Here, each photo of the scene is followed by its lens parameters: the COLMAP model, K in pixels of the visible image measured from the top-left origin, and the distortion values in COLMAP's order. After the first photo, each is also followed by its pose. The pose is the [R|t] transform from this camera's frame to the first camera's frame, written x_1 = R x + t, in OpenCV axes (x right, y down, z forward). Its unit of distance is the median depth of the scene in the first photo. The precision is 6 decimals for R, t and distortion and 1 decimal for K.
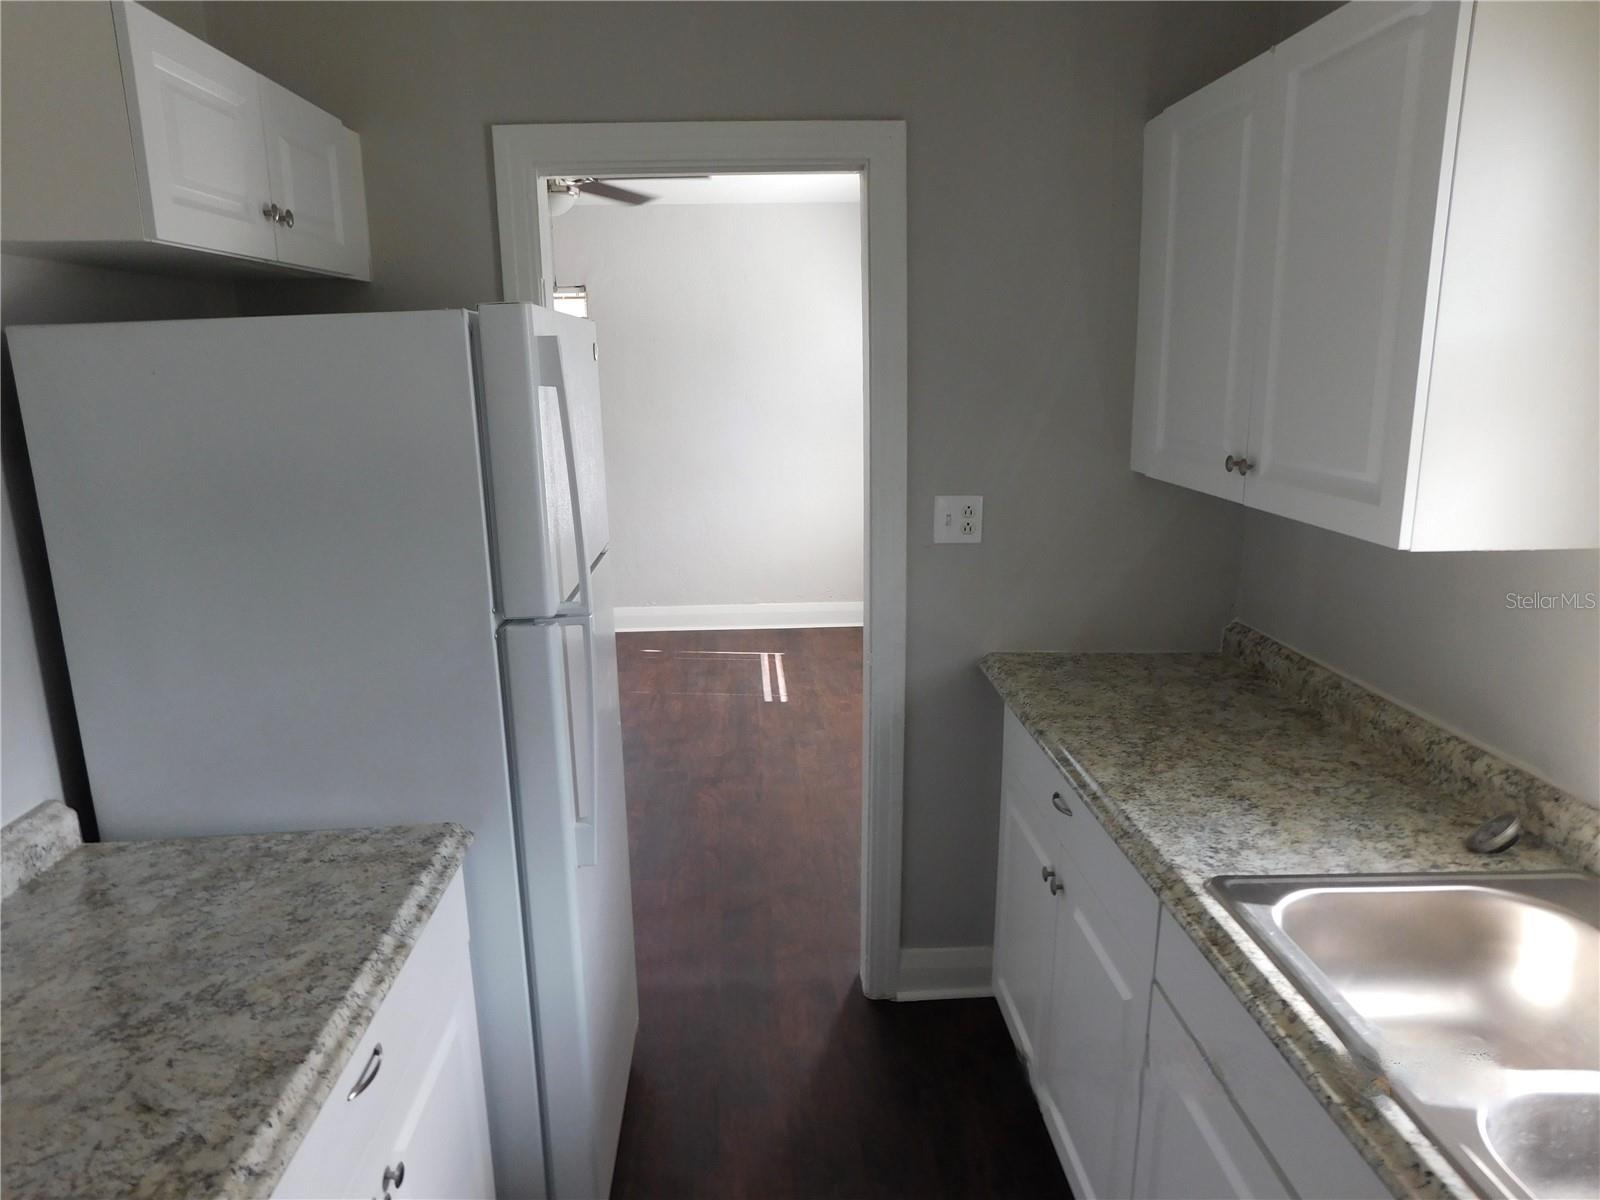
lens RADIAL K [[1071.0, 0, 797.2], [0, 1071.0, 592.3], [0, 0, 1]] dist [-0.049841, 0.029587]
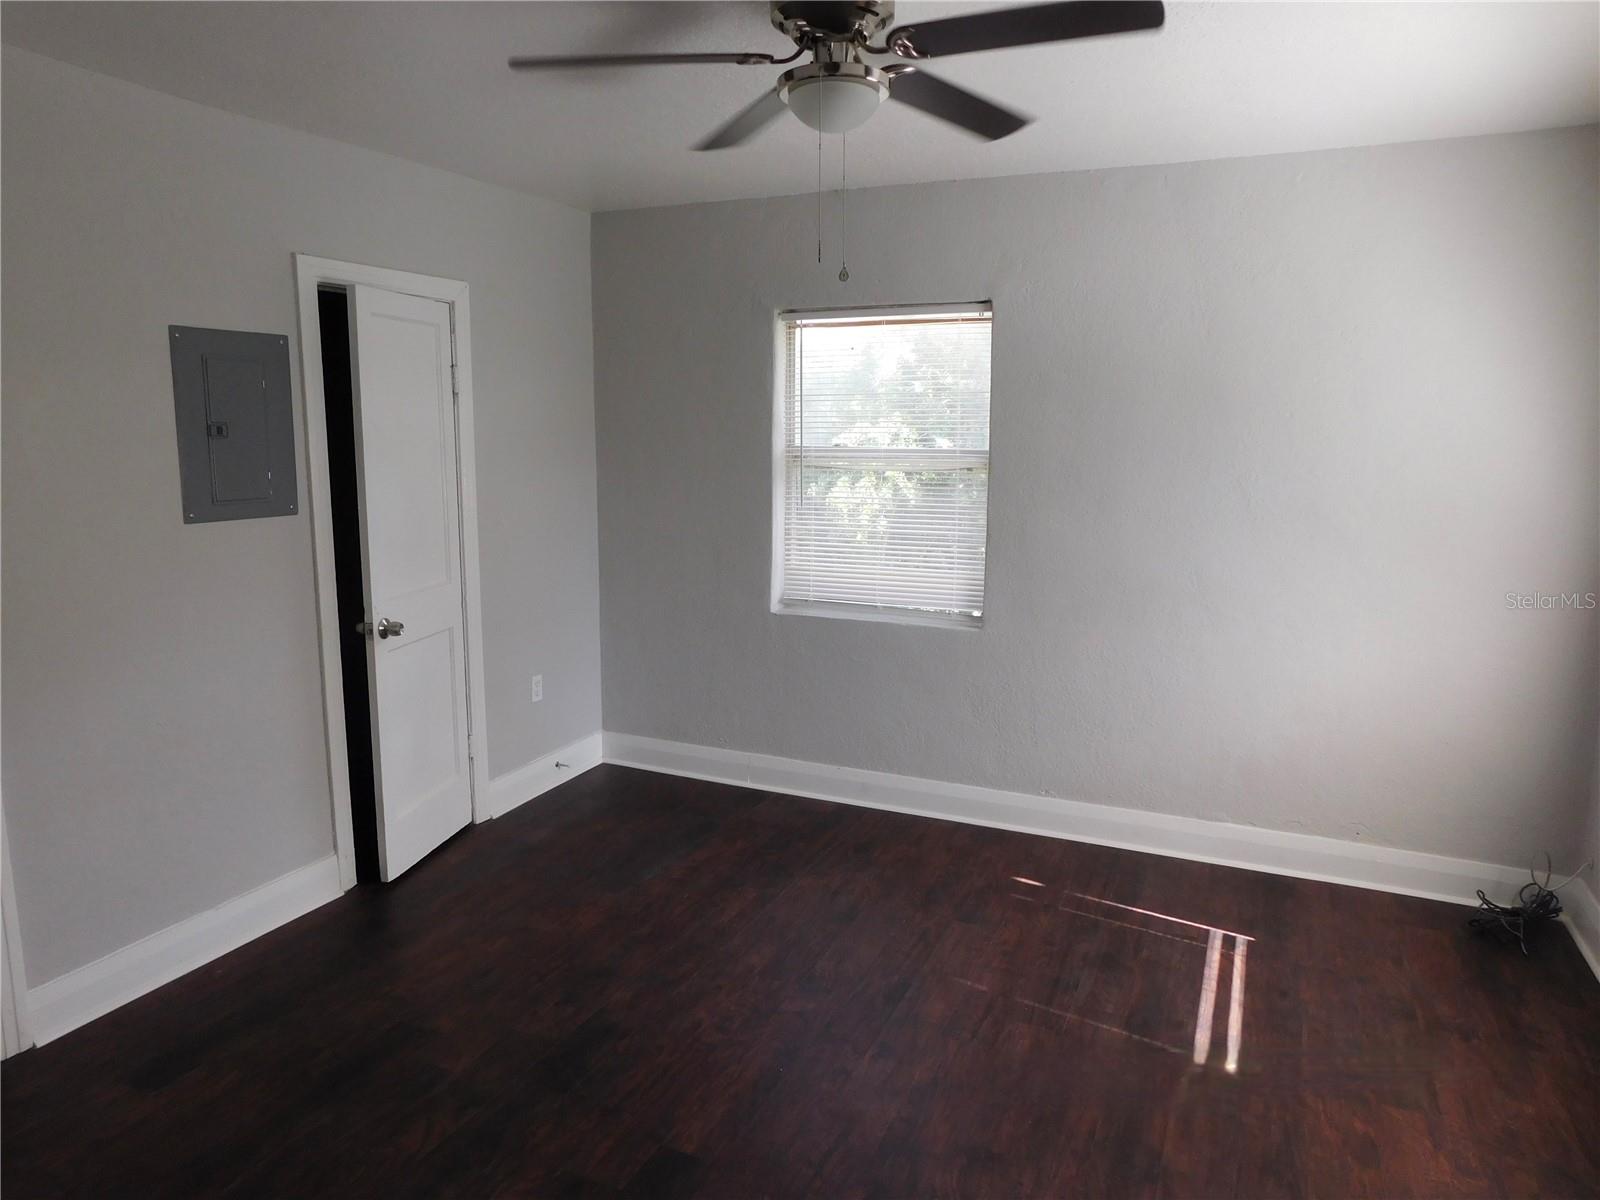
lens RADIAL K [[1071.0, 0, 802.1], [0, 1071.0, 599.9], [0, 0, 1]] dist [-0.049841, 0.029587]
pose [[0.889580, 0.099791, -0.445746, 0.006901], [-0.116271, 0.993170, -0.009696, -0.088903], [0.441734, 0.060453, 0.895107, 0.387451]]
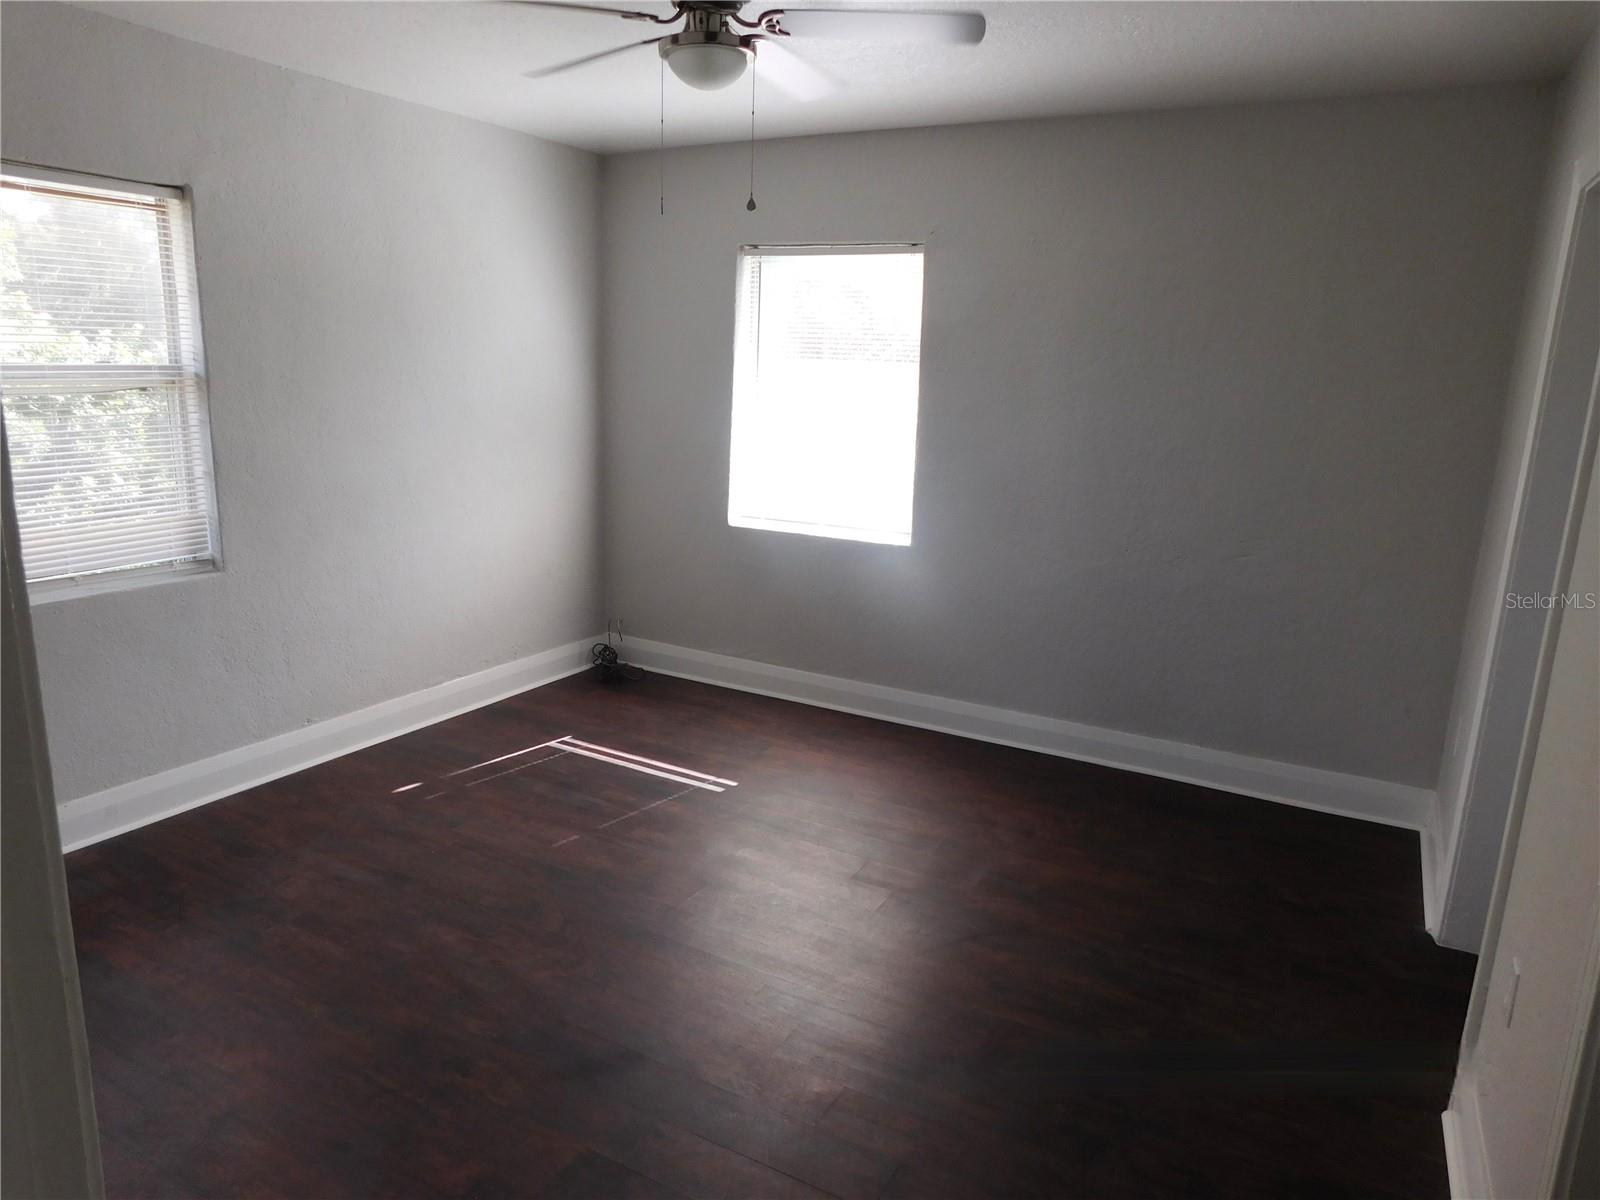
lens RADIAL K [[1071.0, 0, 788.6], [0, 1071.0, 590.7], [0, 0, 1]] dist [-0.049841, 0.029587]
pose [[0.546031, -0.152069, 0.823847, -0.529234], [0.144722, 0.985725, 0.086030, -0.084238], [-0.825170, 0.072254, 0.560245, 0.461451]]
